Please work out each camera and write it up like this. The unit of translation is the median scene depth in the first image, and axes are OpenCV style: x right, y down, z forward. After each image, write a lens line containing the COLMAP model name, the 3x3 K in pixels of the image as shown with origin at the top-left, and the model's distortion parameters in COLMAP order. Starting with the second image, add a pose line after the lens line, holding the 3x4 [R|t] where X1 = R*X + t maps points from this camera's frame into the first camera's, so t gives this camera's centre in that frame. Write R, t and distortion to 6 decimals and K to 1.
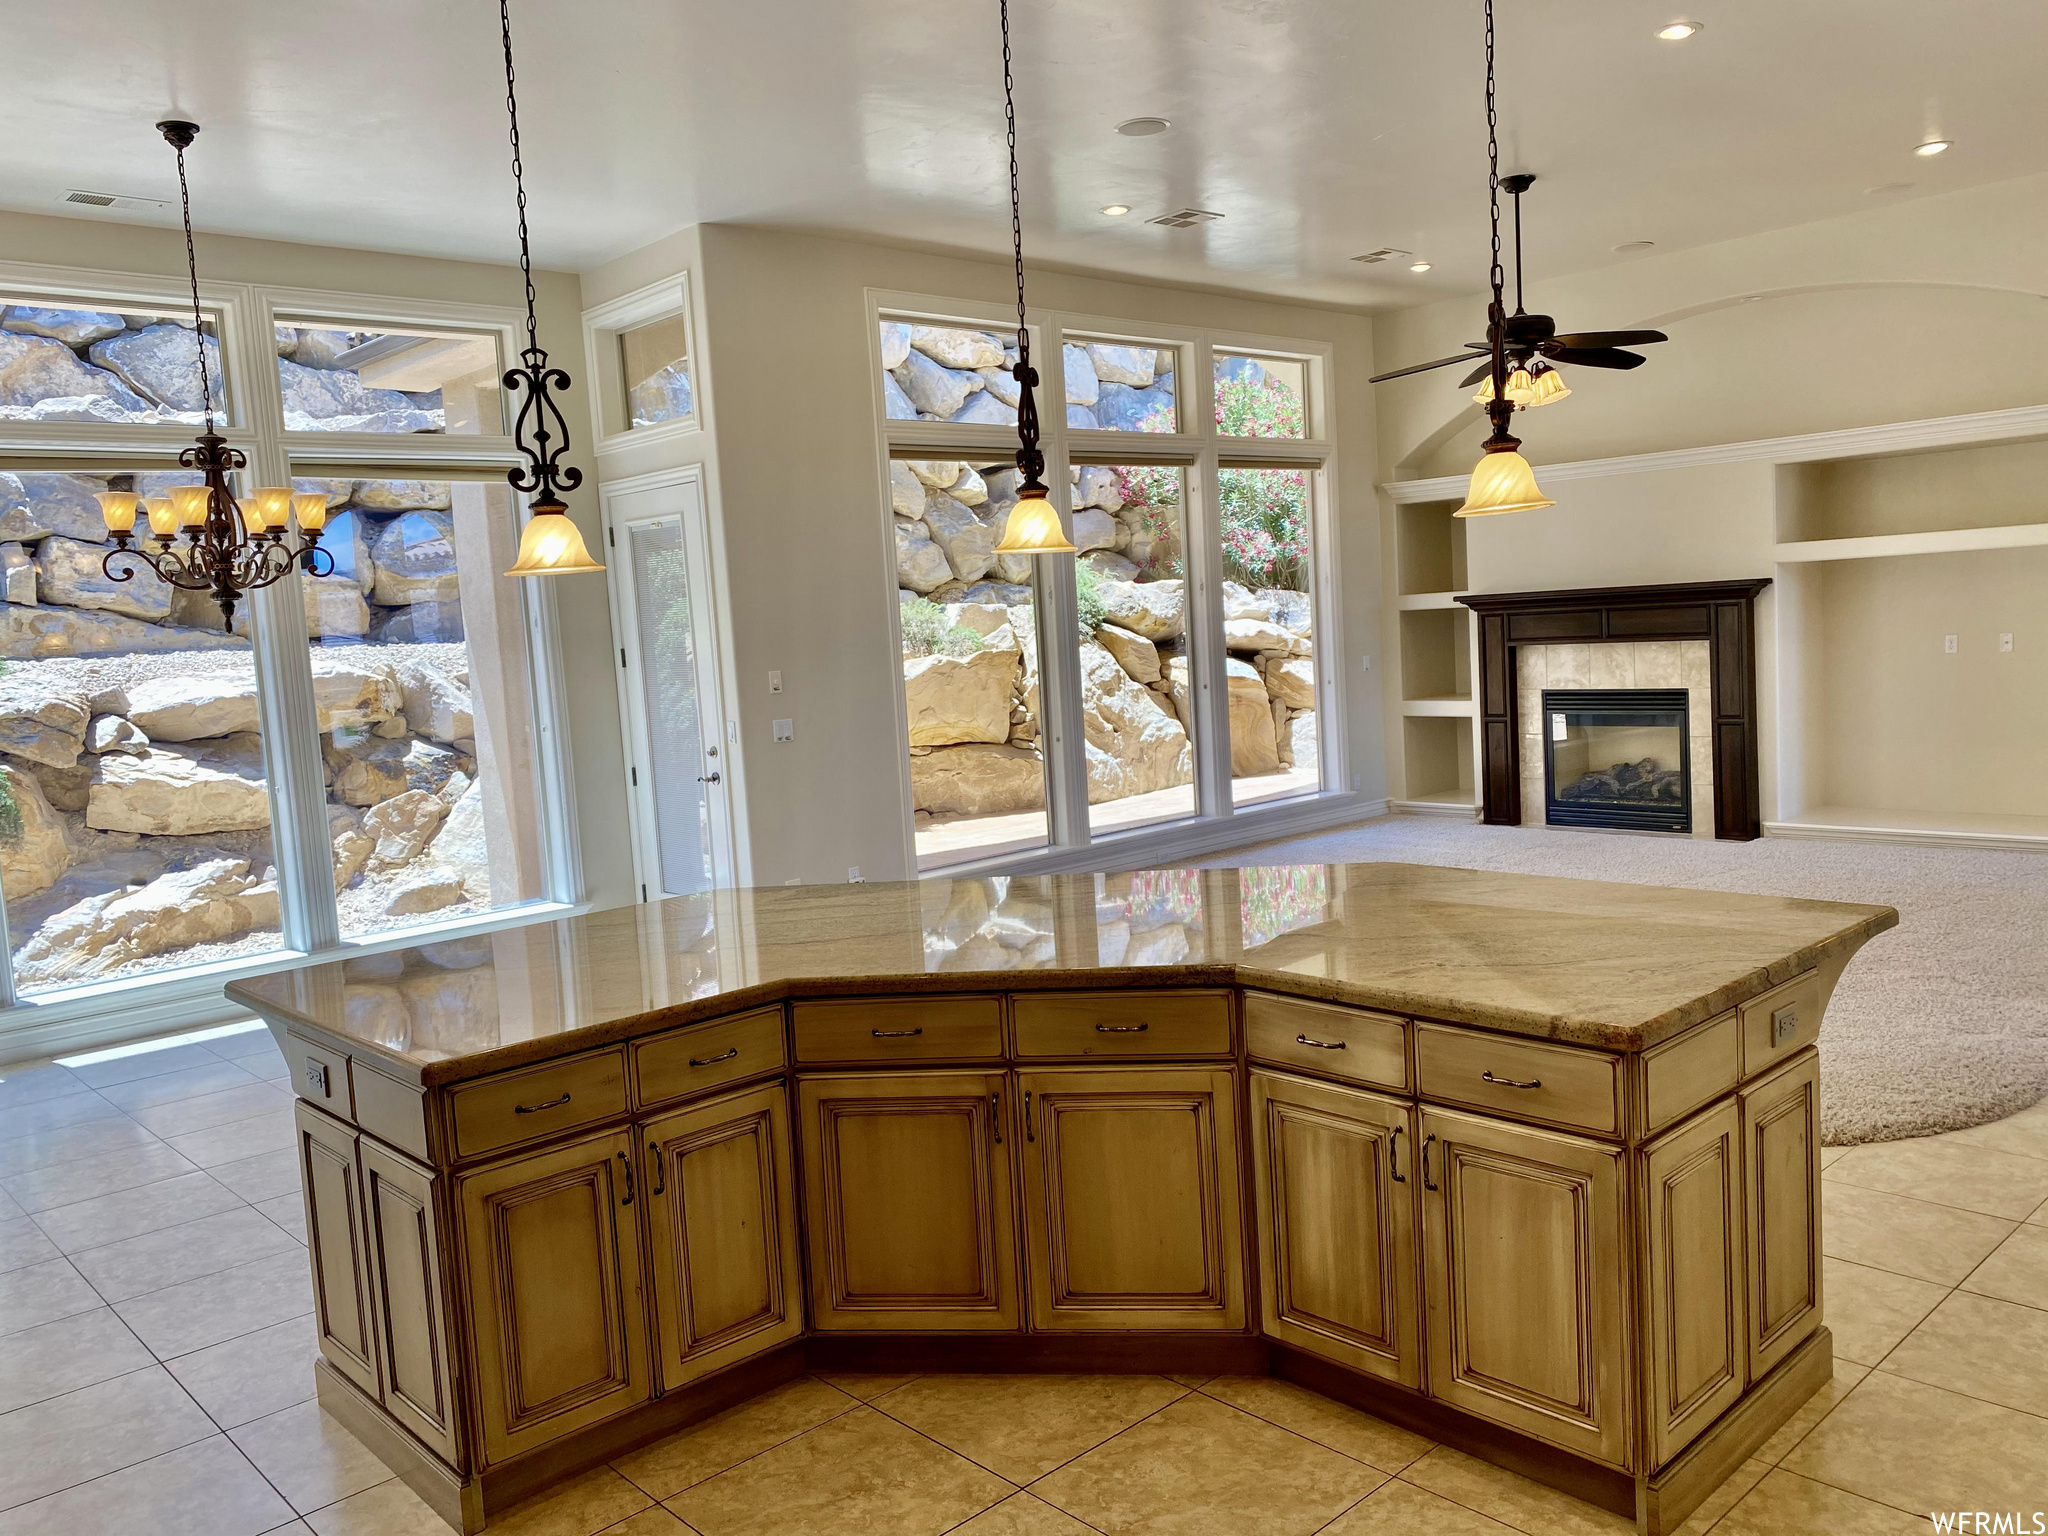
lens RADIAL K [[1543.8, 0, 1024.0], [0, 1543.8, 768.0], [0, 0, 1]] dist [0.047521, -0.054692]
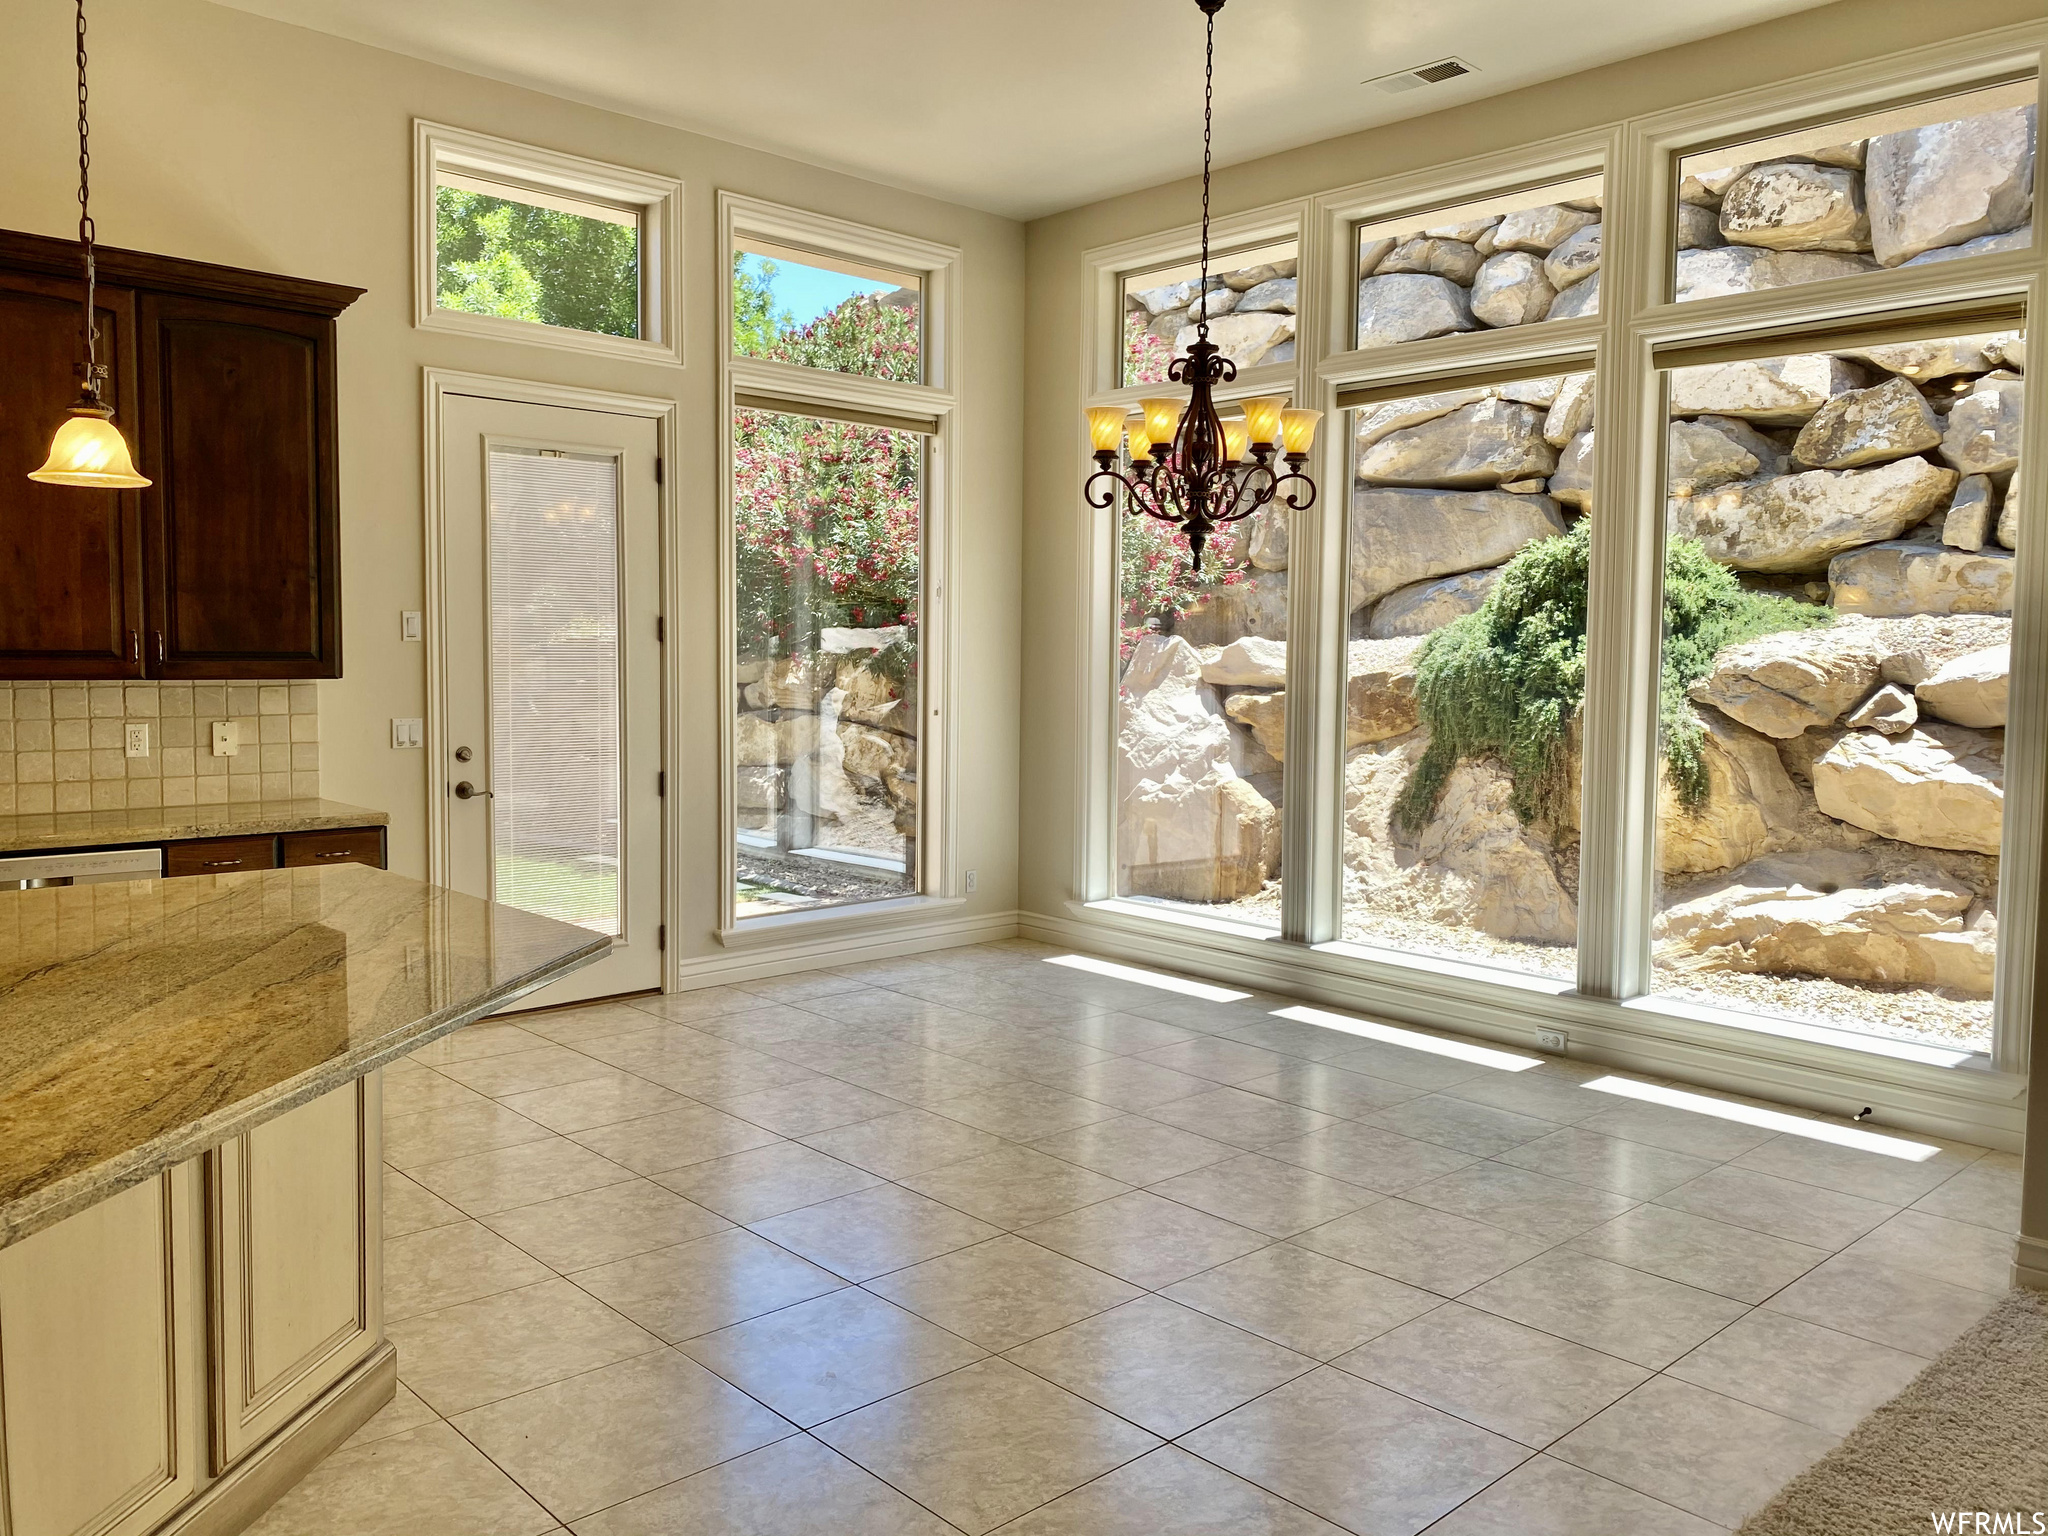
lens RADIAL K [[1566.5, 0, 1024.0], [0, 1566.5, 768.0], [0, 0, 1]] dist [-0.006043, -0.003211]
pose [[0.008744, 0.137296, -0.990491, 0.208132], [-0.112394, 0.984388, 0.135458, -0.047393], [0.993625, 0.110141, 0.024039, 0.505298]]
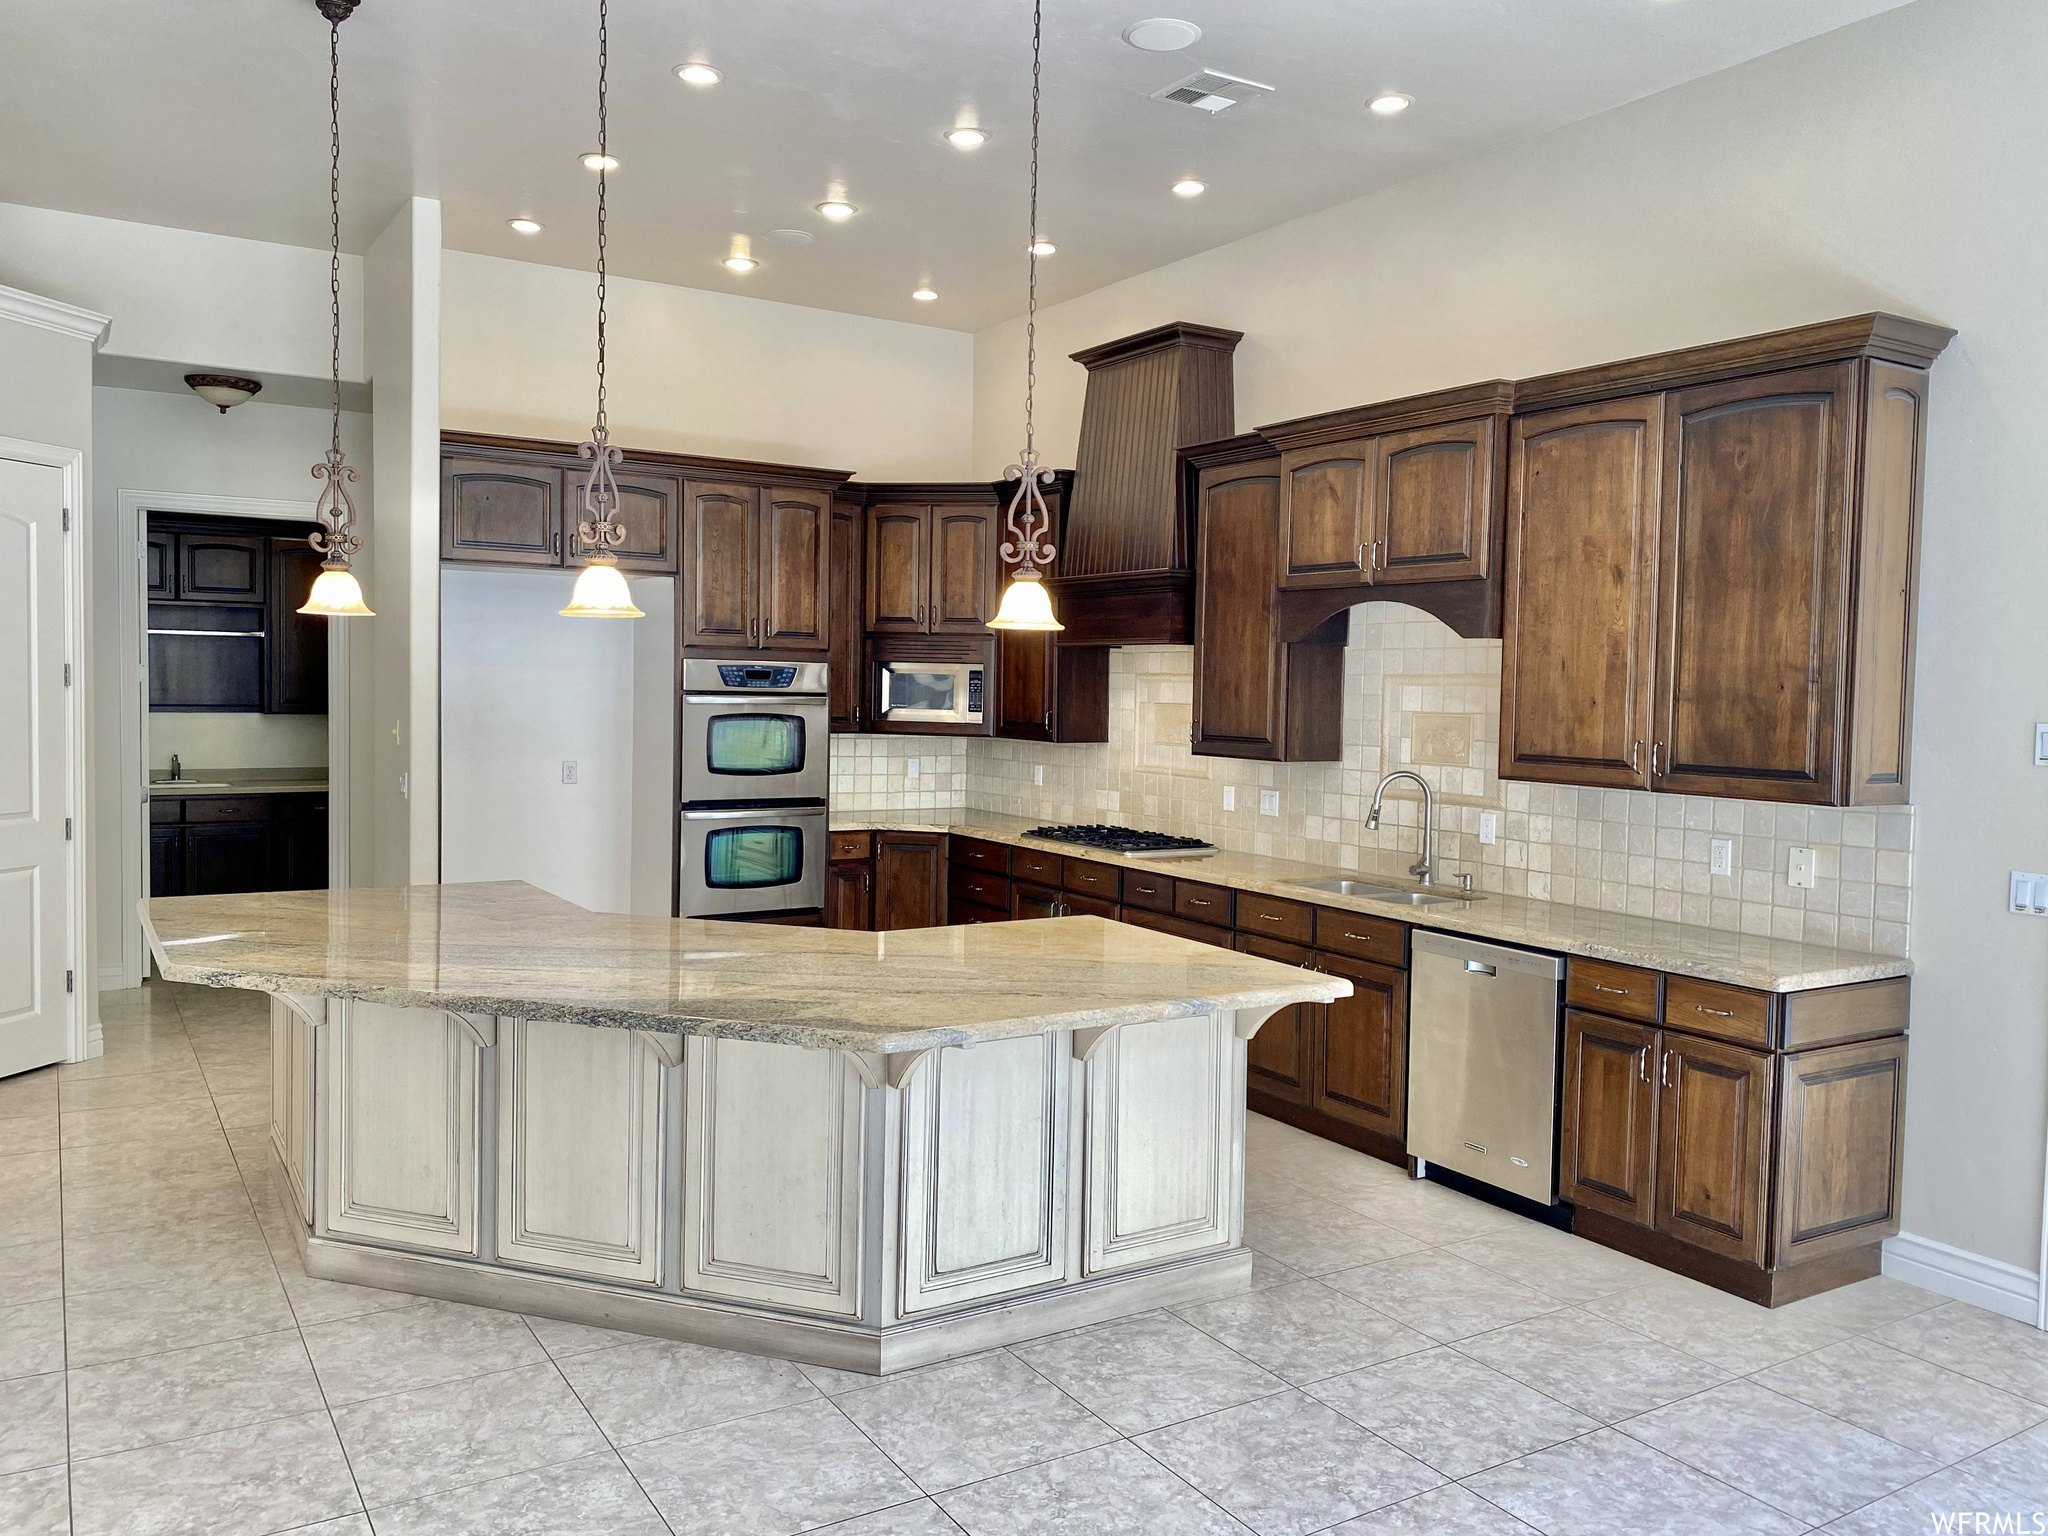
lens RADIAL K [[1552.7, 0, 1023.6], [0, 1552.7, 755.7], [0, 0, 1]] dist [0.019804, -0.002506]
pose [[-0.982058, 0.030756, 0.186057, -0.170669], [0.056366, 0.989381, 0.133968, -0.061661], [-0.179961, 0.142052, -0.973363, 0.725249]]
